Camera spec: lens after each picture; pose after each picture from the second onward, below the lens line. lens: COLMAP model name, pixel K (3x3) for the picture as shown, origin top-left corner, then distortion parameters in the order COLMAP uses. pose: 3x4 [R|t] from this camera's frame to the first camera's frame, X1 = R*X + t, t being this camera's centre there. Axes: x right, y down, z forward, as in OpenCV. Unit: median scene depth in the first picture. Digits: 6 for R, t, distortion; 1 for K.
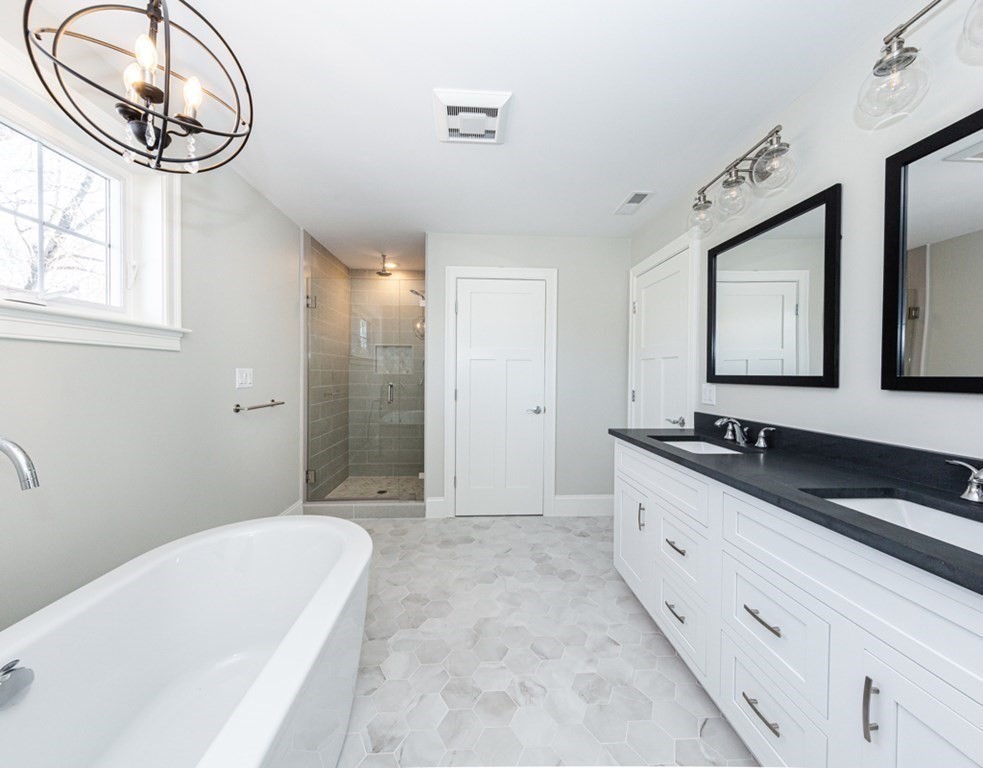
lens RADIAL K [[371.6, 0, 491.9], [0, 371.6, 379.1], [0, 0, 1]] dist [0.000585, 0.000027]
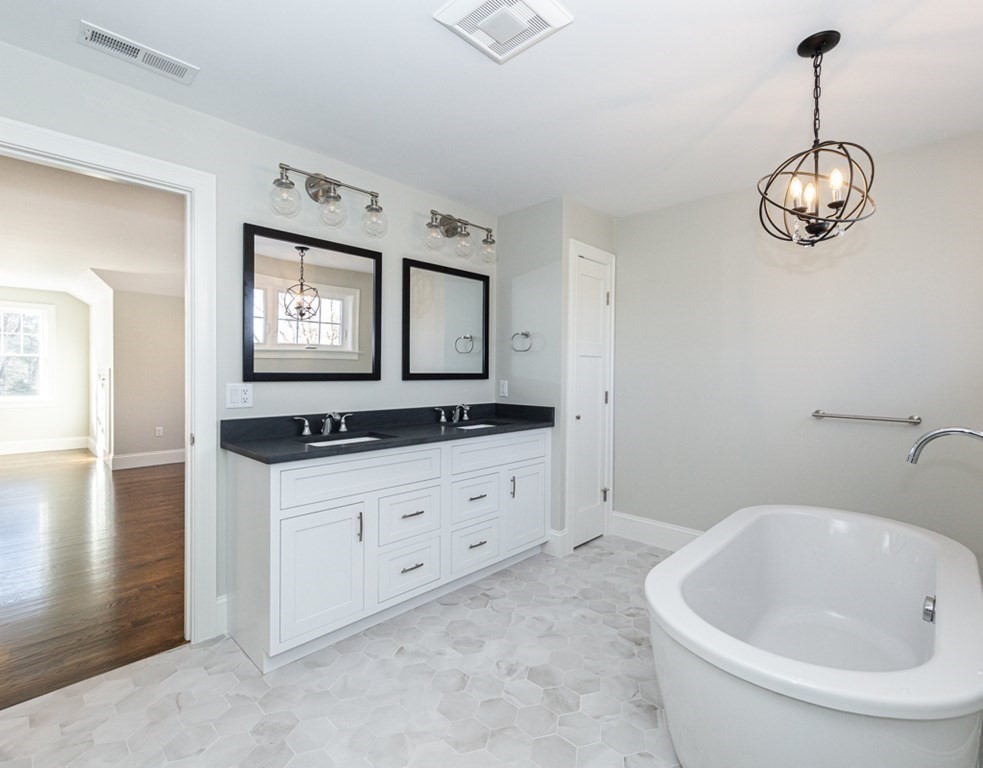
lens RADIAL K [[465.9, 0, 491.5], [0, 465.9, 384.0], [0, 0, 1]] dist [-0.000341, 0.000073]
pose [[-0.677396, -0.026956, 0.735125, -0.773318], [0.001097, 0.999290, 0.037653, -0.032323], [-0.735618, 0.026312, -0.676885, 1.790723]]
